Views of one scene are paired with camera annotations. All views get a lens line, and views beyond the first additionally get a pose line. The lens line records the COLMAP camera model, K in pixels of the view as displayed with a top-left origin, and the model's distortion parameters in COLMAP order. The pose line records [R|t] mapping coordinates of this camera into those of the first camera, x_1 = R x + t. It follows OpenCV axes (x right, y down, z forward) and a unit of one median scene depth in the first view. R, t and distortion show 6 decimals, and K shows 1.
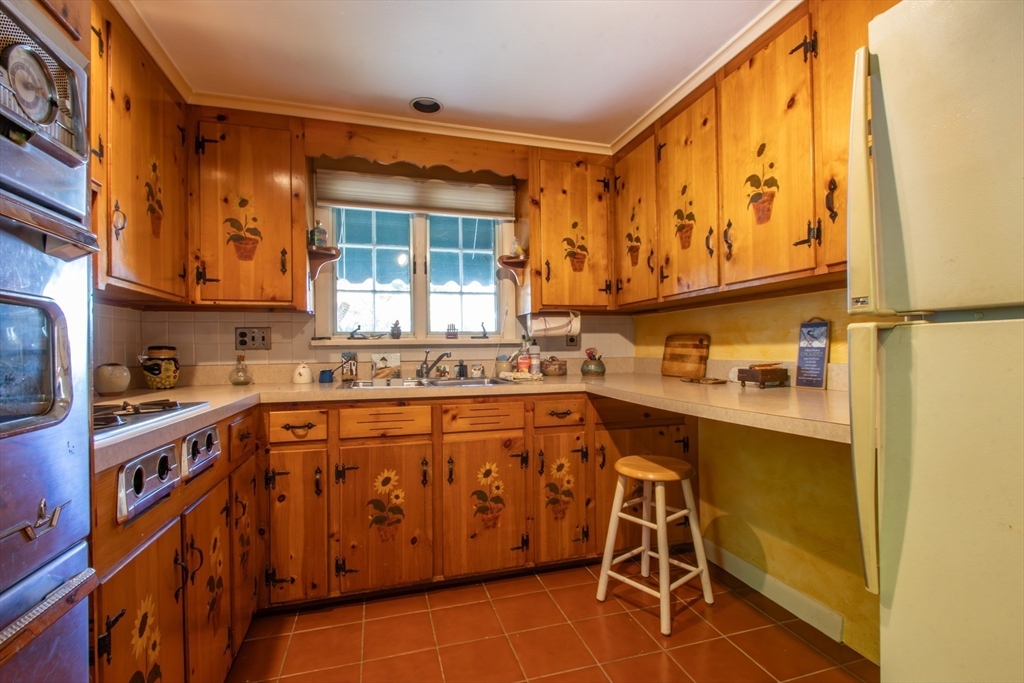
lens RADIAL K [[473.4, 0, 514.4], [0, 473.4, 347.8], [0, 0, 1]] dist [0.007555, -0.004895]
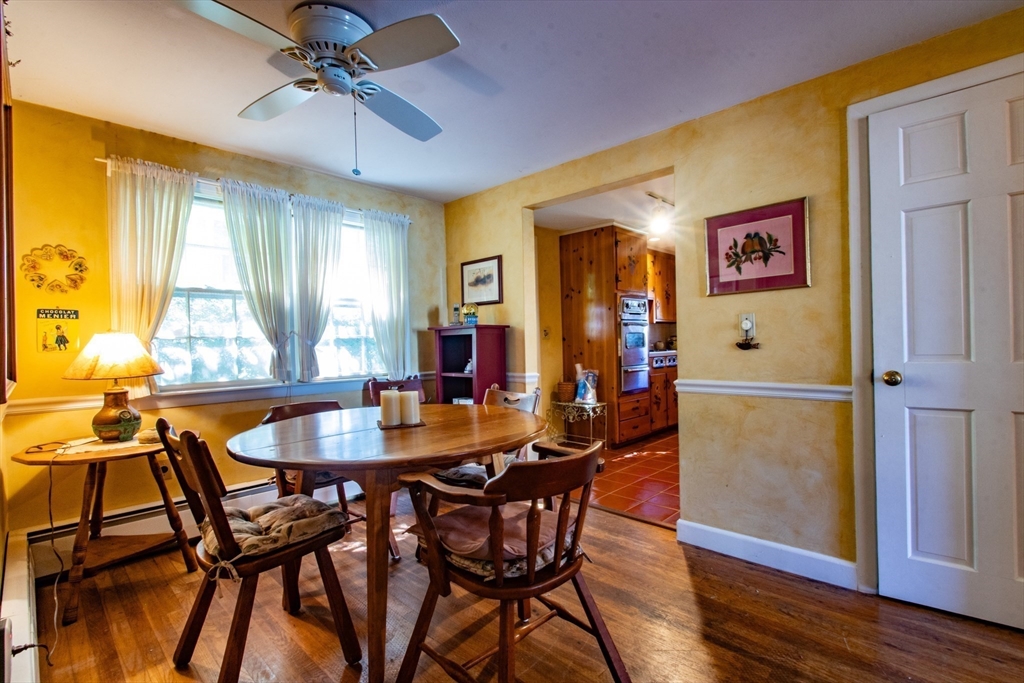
lens RADIAL K [[473.4, 0, 512.4], [0, 473.4, 344.5], [0, 0, 1]] dist [0.007555, -0.004895]
pose [[0.484353, 0.005245, -0.874857, 2.984424], [0.015790, 0.999767, 0.014735, -0.023262], [0.874730, -0.020951, 0.484158, -2.902300]]
